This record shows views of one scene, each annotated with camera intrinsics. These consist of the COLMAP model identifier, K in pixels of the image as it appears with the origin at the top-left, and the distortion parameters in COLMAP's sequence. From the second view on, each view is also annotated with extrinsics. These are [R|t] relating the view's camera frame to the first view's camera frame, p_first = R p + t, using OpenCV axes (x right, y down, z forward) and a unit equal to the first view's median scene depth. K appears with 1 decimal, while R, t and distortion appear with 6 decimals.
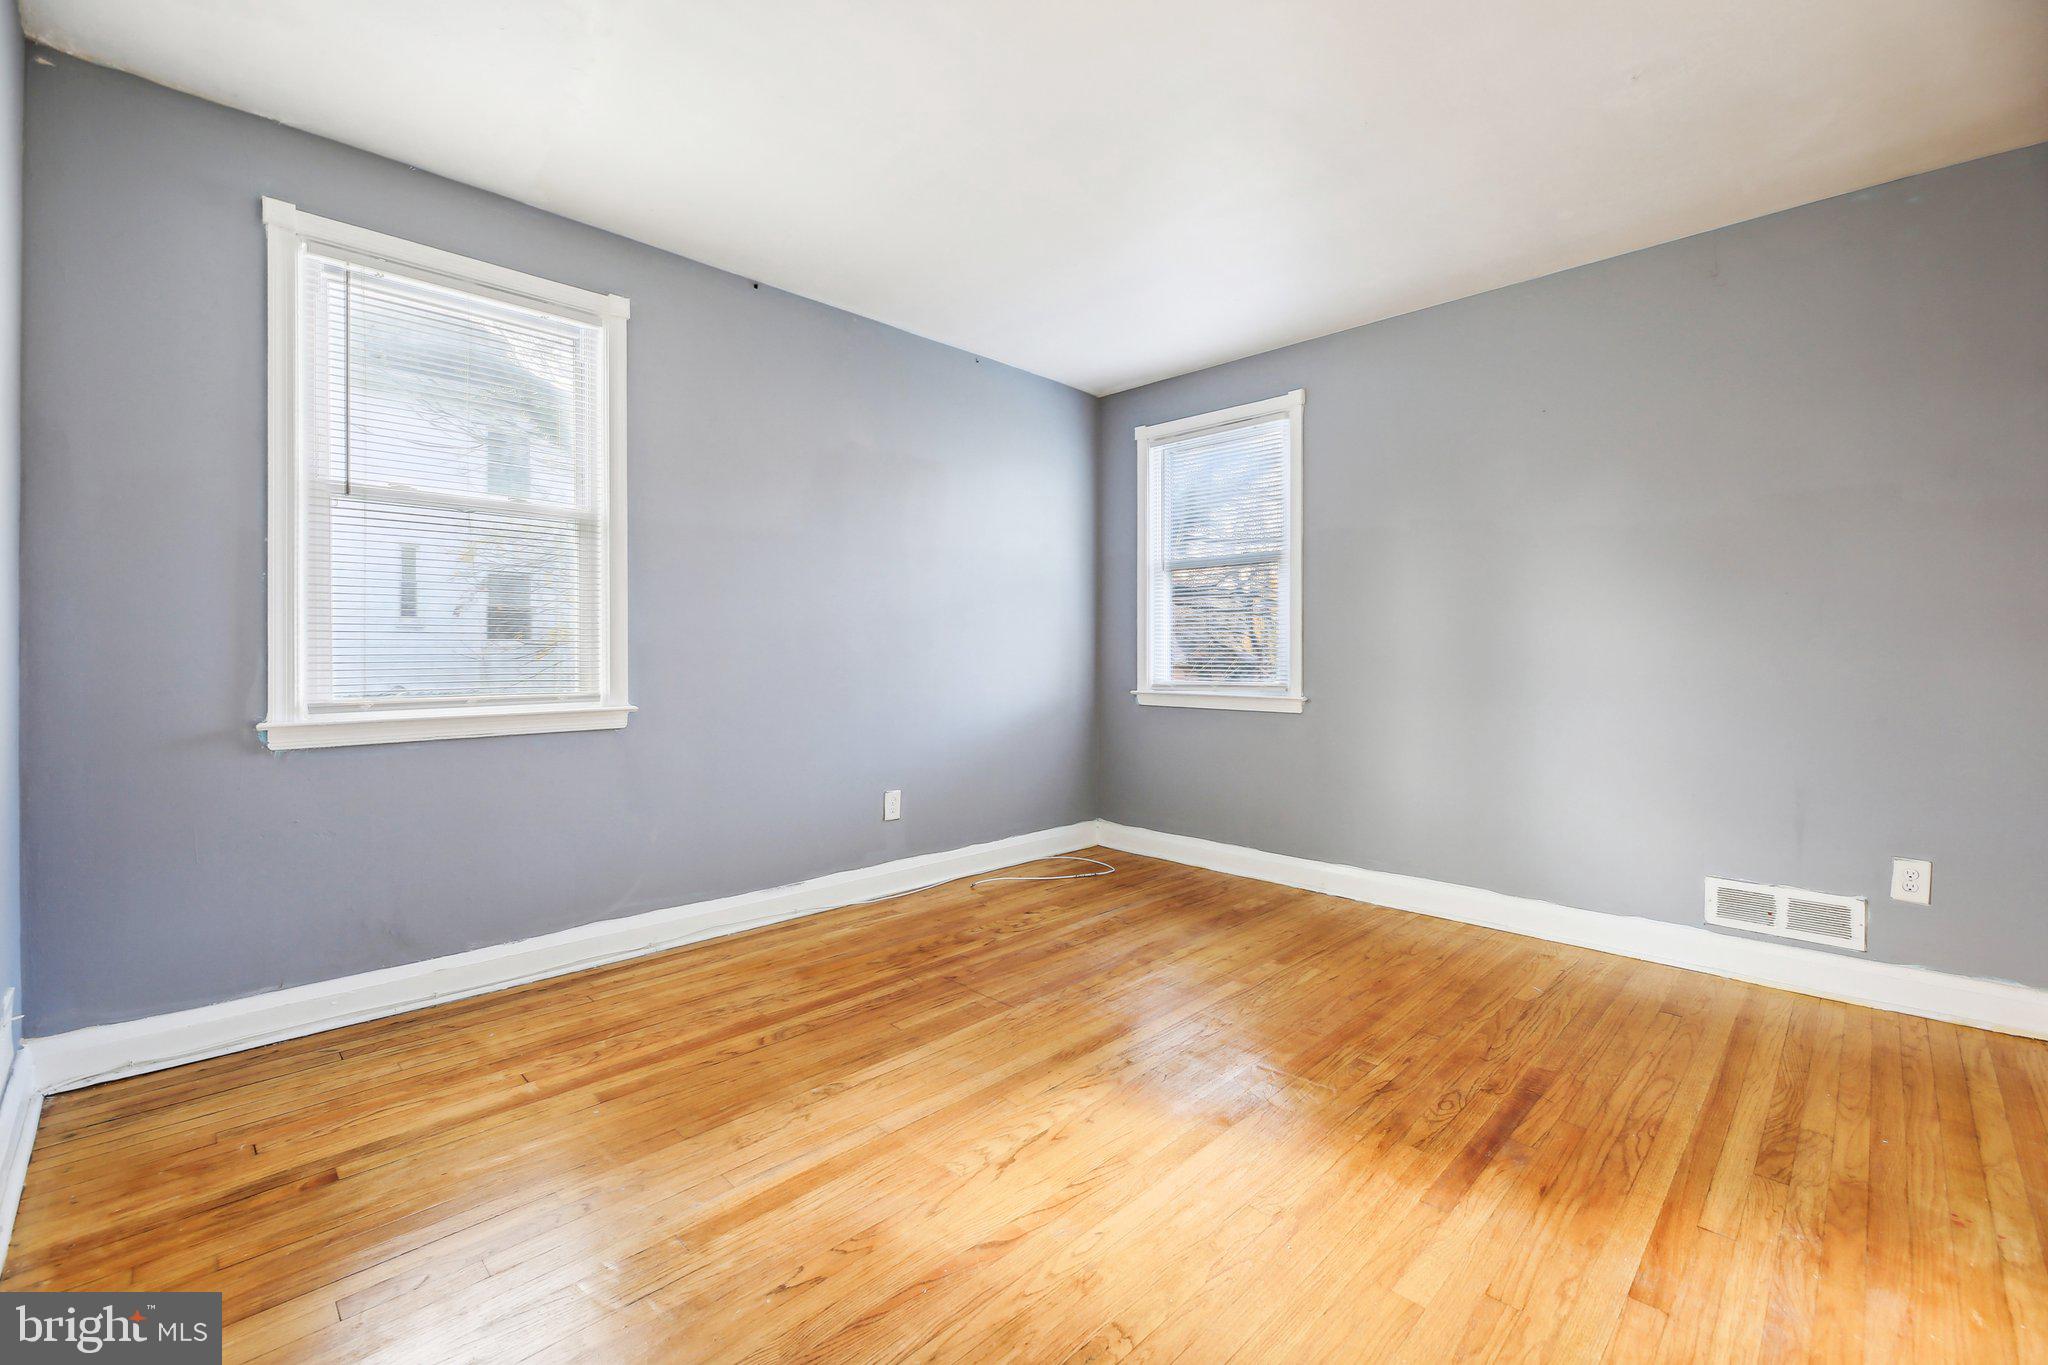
lens RADIAL K [[855.0, 0, 1021.0], [0, 855.0, 648.4], [0, 0, 1]] dist [0.000763, -0.000176]
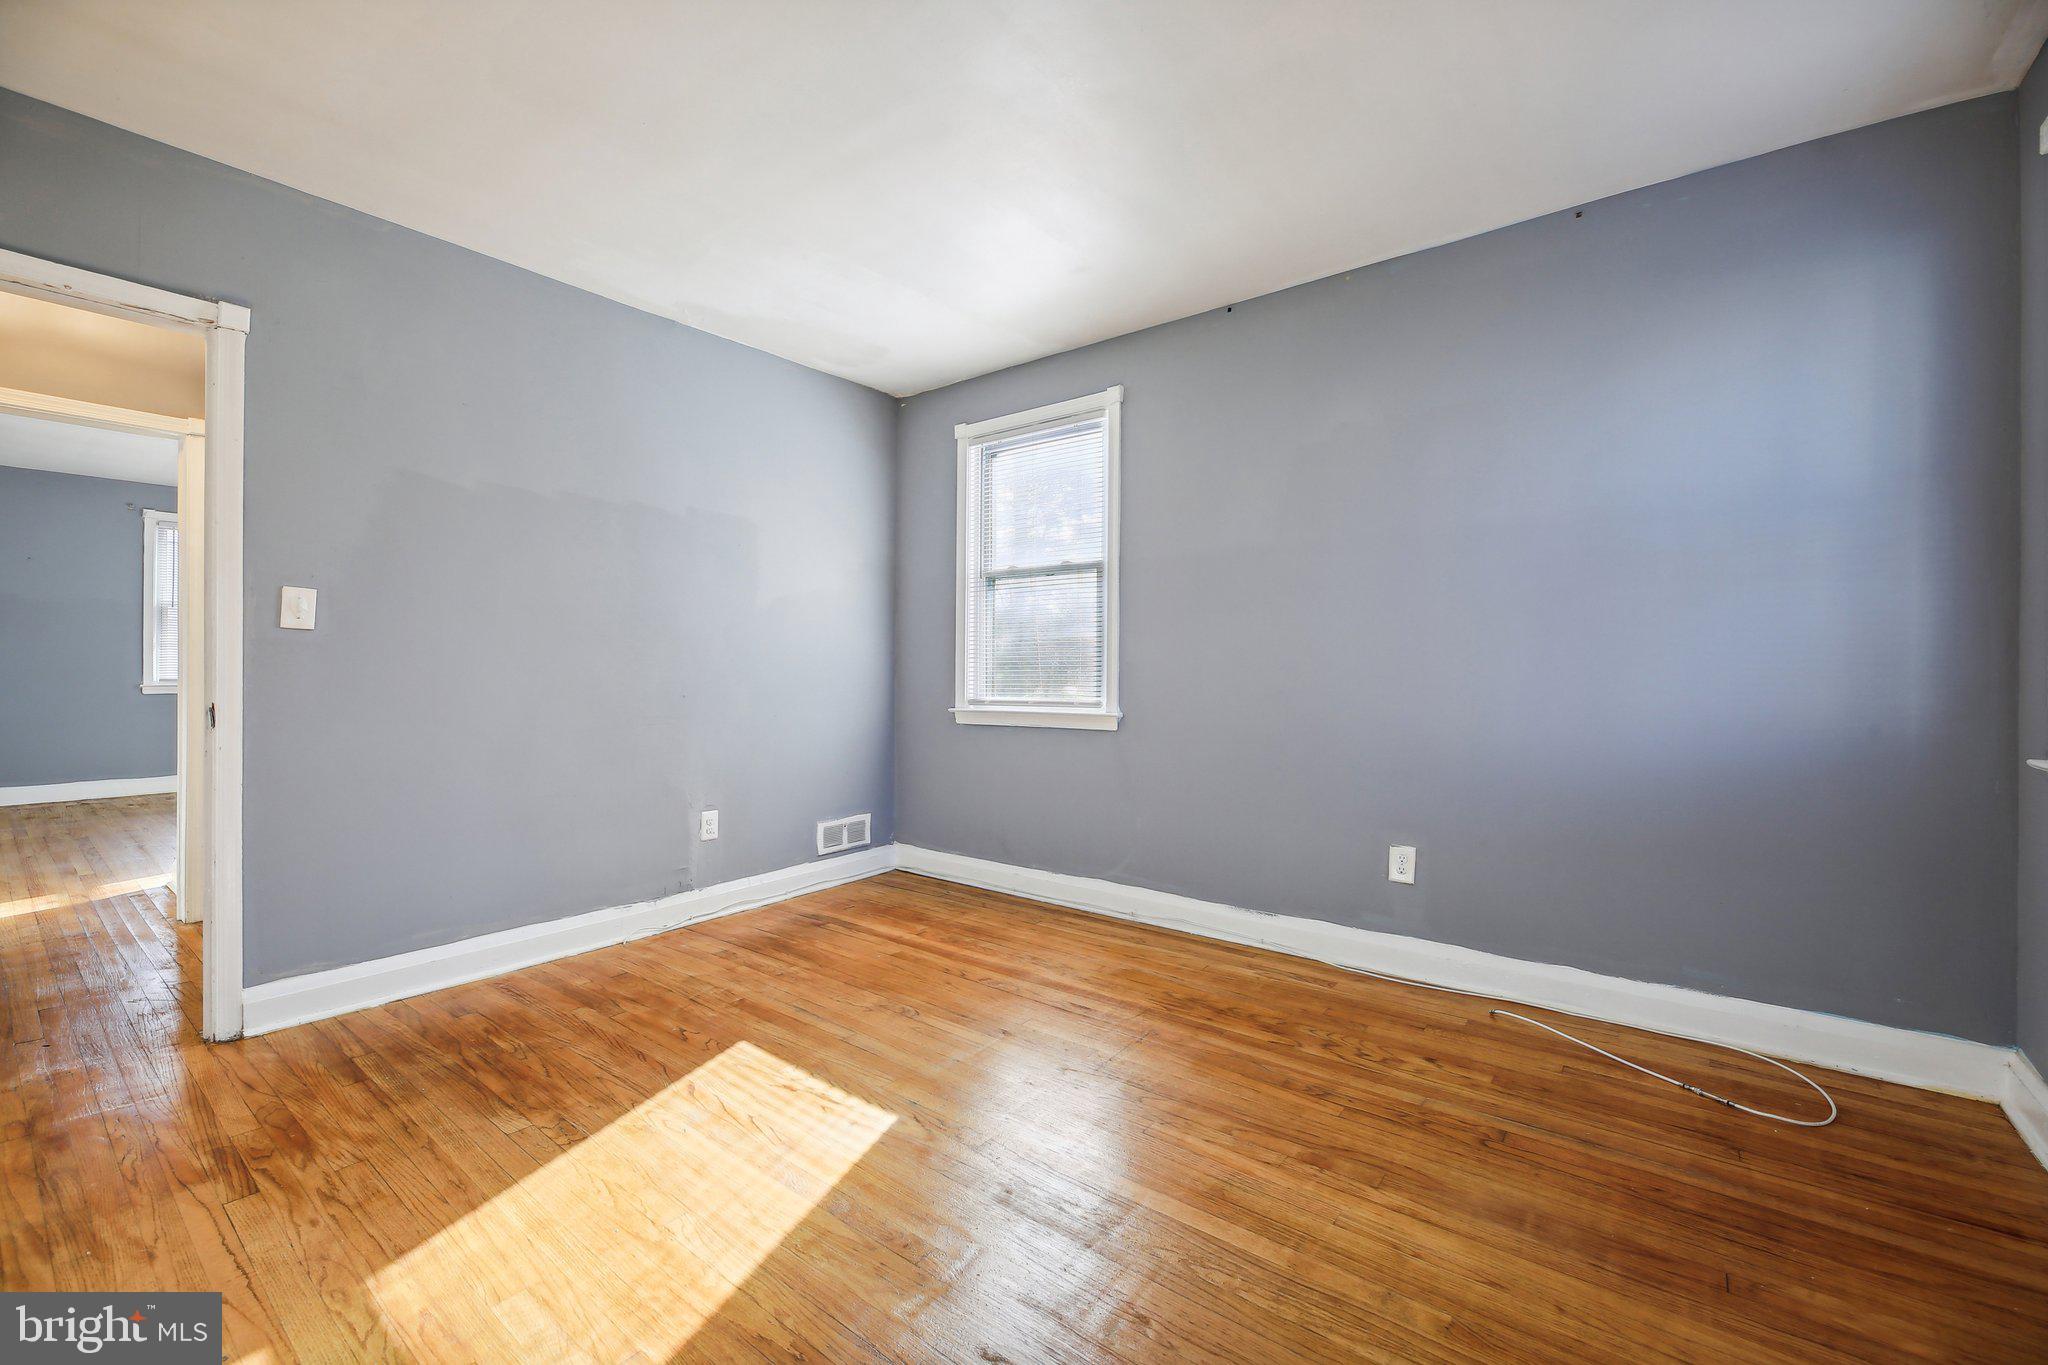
lens RADIAL K [[845.2, 0, 1036.0], [0, 845.2, 672.1], [0, 0, 1]] dist [0.000818, -0.000179]
pose [[0.128729, -0.004161, -0.991671, 0.746440], [-0.000731, 0.999991, -0.004290, 0.013498], [0.991680, 0.001277, 0.128724, 0.734849]]
